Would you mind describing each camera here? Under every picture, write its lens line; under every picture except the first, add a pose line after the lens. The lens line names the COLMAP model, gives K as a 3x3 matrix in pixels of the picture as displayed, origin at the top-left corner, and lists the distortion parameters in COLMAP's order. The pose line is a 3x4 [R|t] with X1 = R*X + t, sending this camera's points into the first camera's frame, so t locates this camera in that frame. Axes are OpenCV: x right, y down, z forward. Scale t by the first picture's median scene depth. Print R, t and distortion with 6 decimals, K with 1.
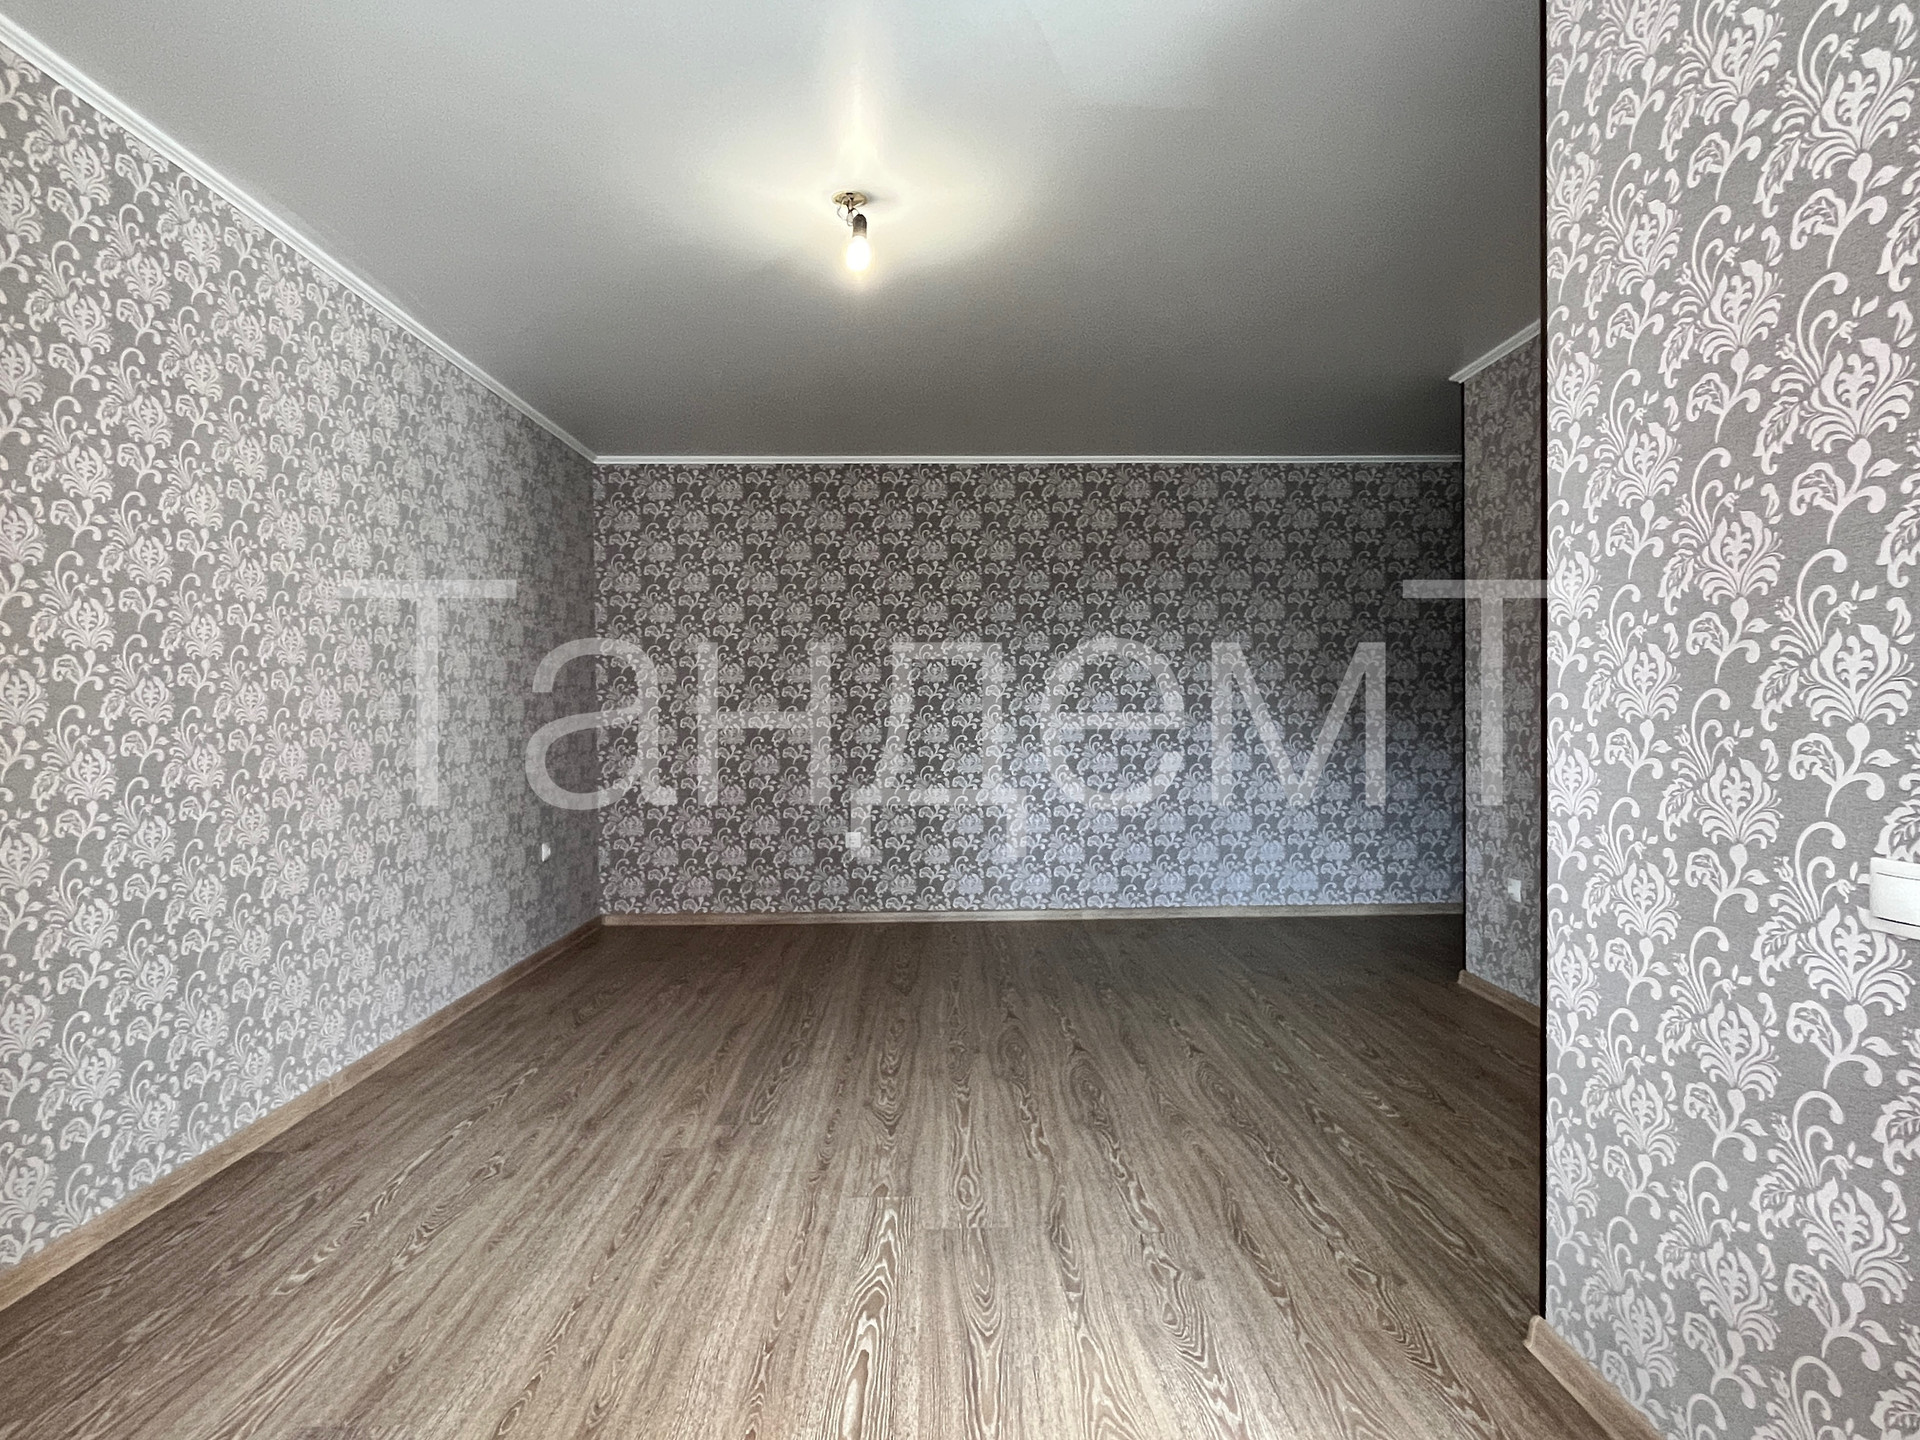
lens RADIAL K [[1076.4, 0, 959.6], [0, 1076.4, 725.0], [0, 0, 1]] dist [-0.001406, 0.000951]
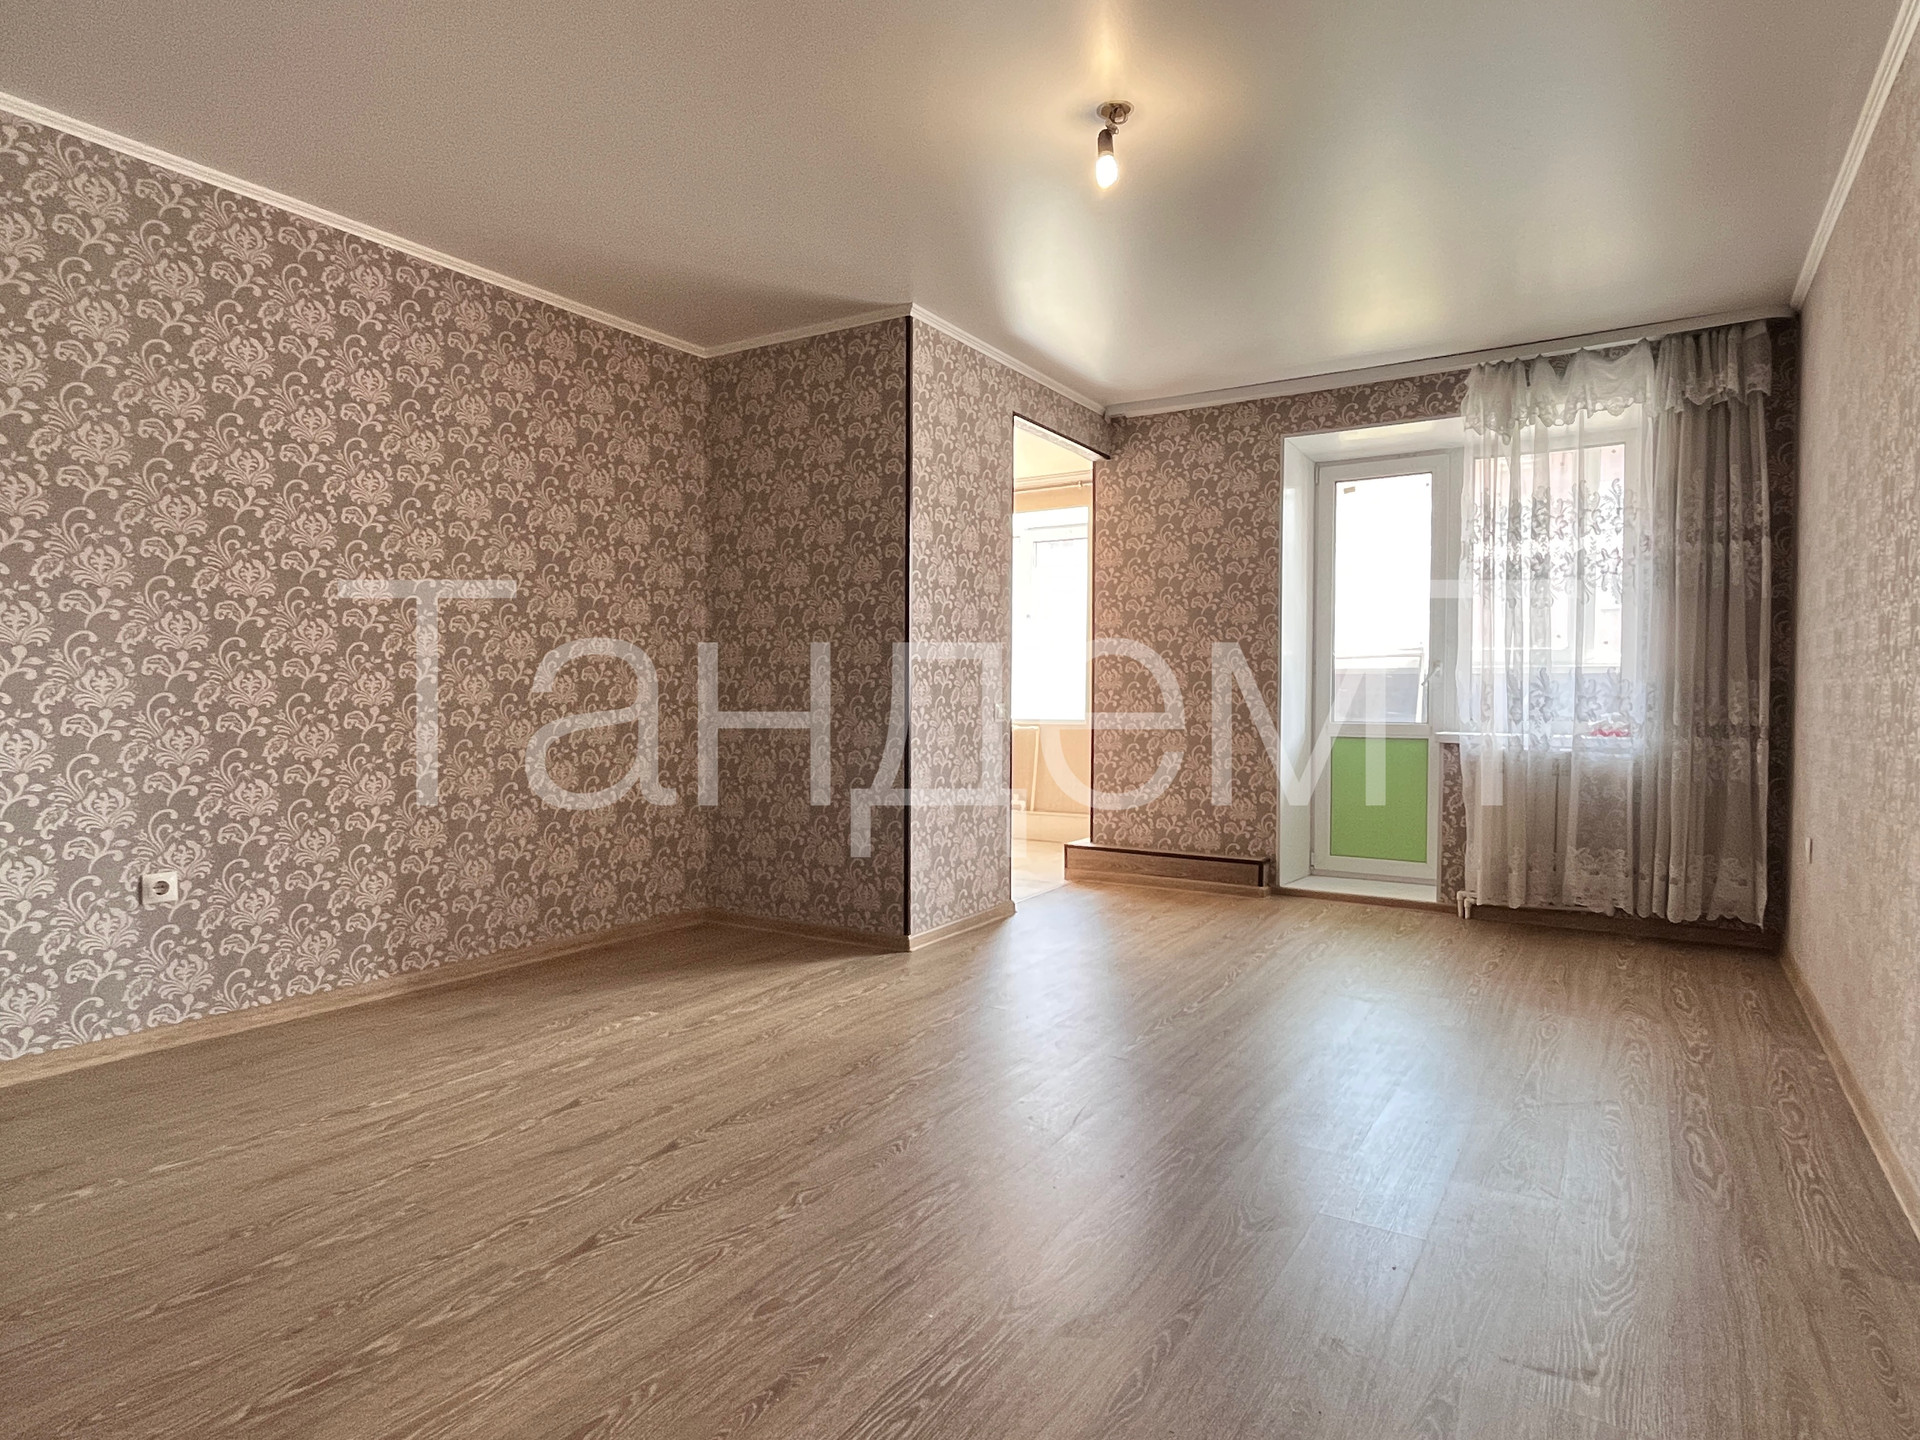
lens RADIAL K [[1078.8, 0, 960.0], [0, 1078.8, 720.0], [0, 0, 1]] dist [-0.002412, -0.001051]
pose [[-0.834134, -0.011866, 0.551434, -0.486723], [0.007884, 0.999410, 0.033432, 0.021076], [-0.551505, 0.032234, -0.833549, 1.761641]]
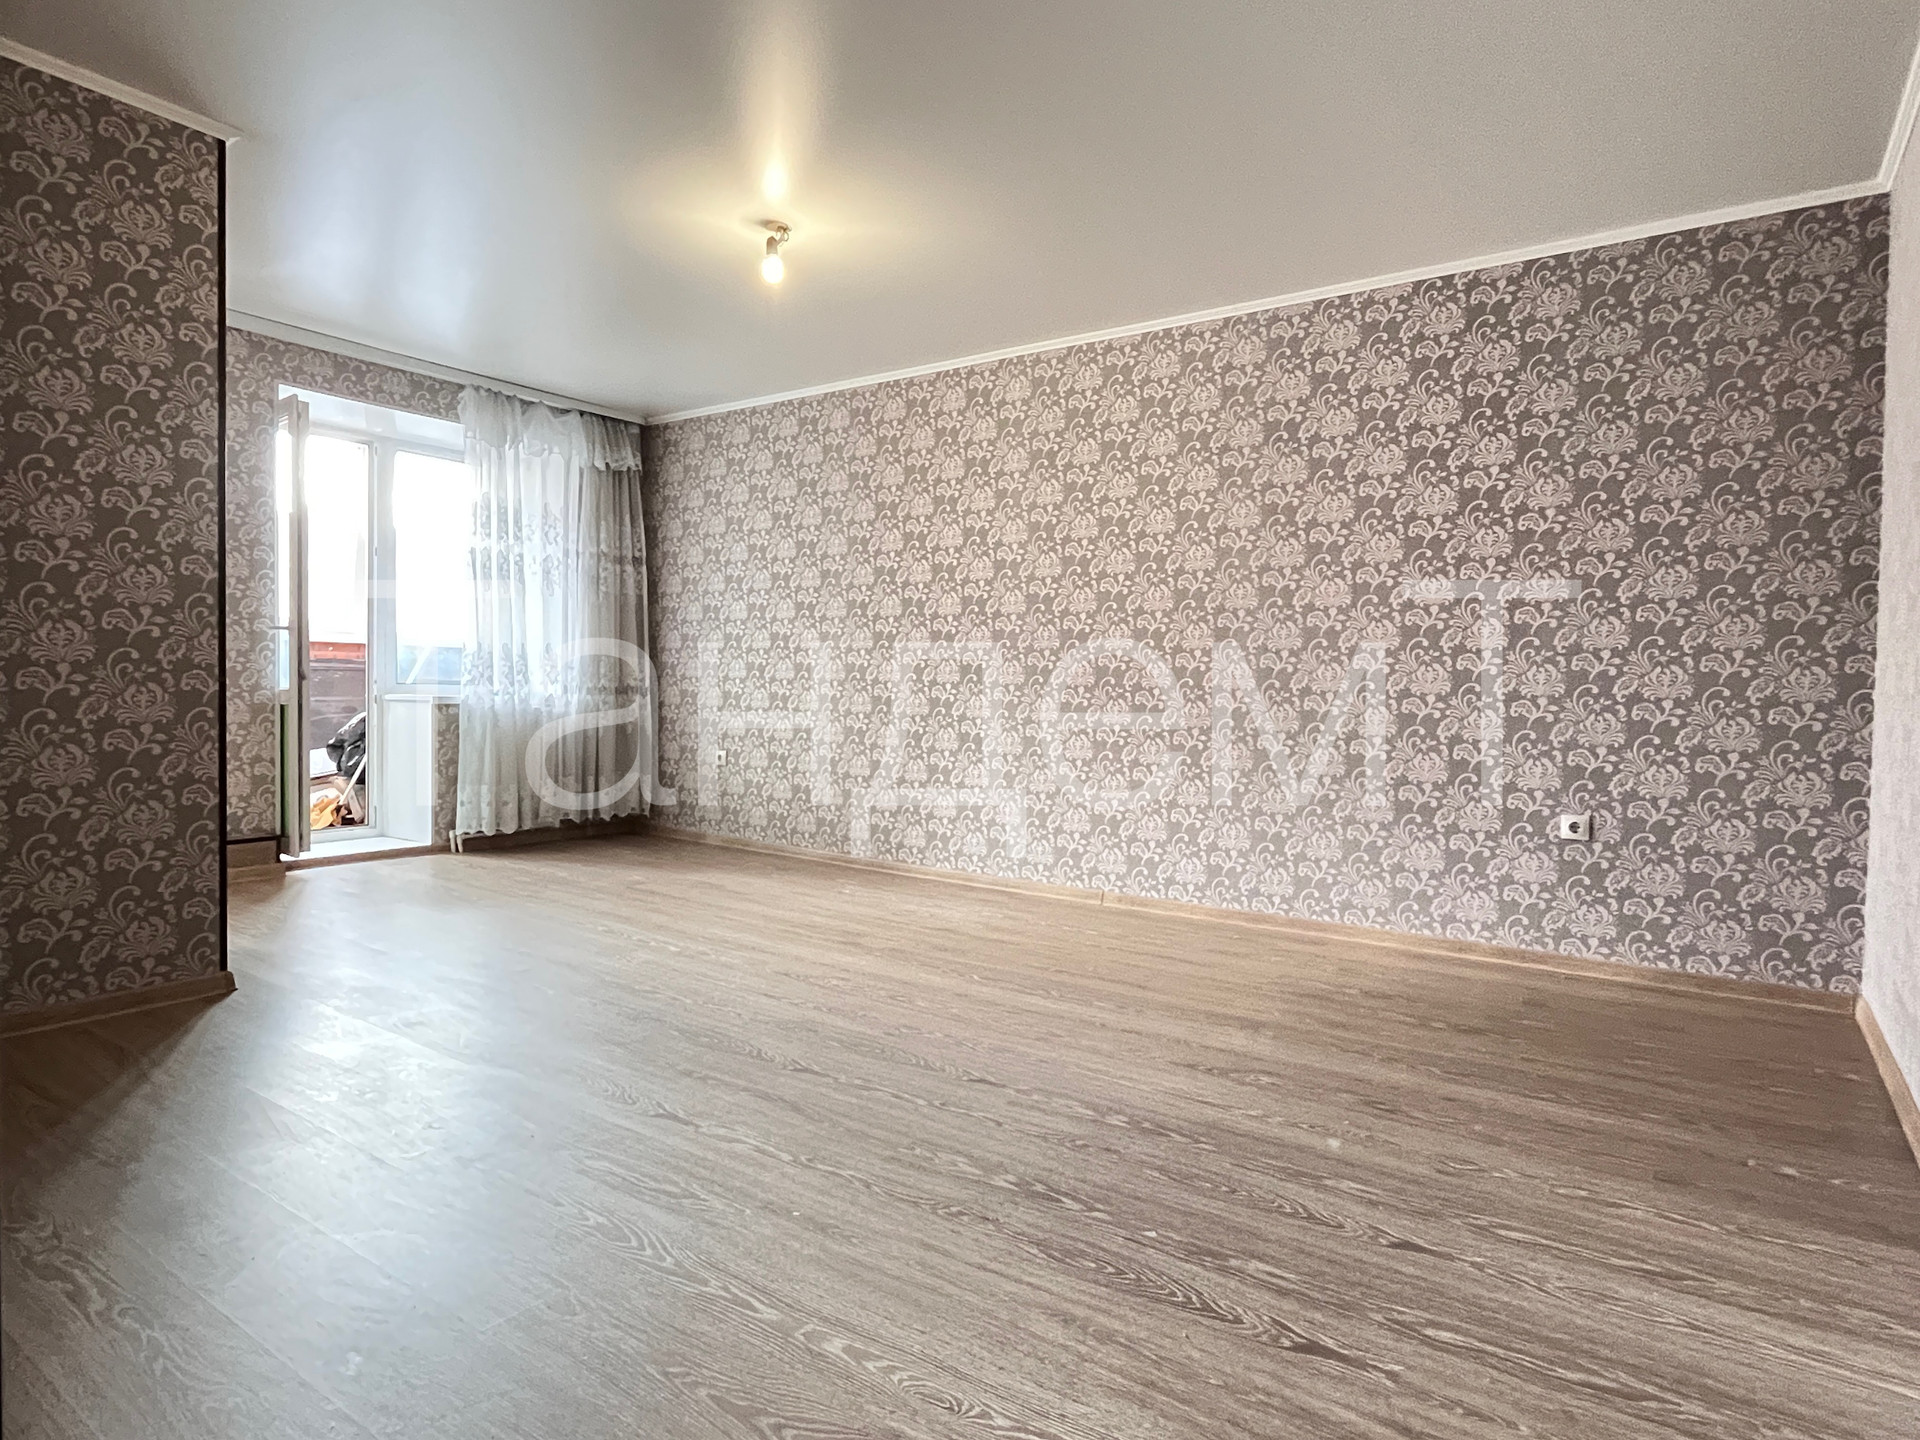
lens RADIAL K [[1076.4, 0, 959.6], [0, 1076.4, 725.0], [0, 0, 1]] dist [-0.001406, 0.000951]
pose [[-0.590660, 0.024125, -0.806560, 0.766270], [-0.026985, 0.998403, 0.049624, 0.035786], [0.806469, 0.051076, -0.589066, 1.828013]]
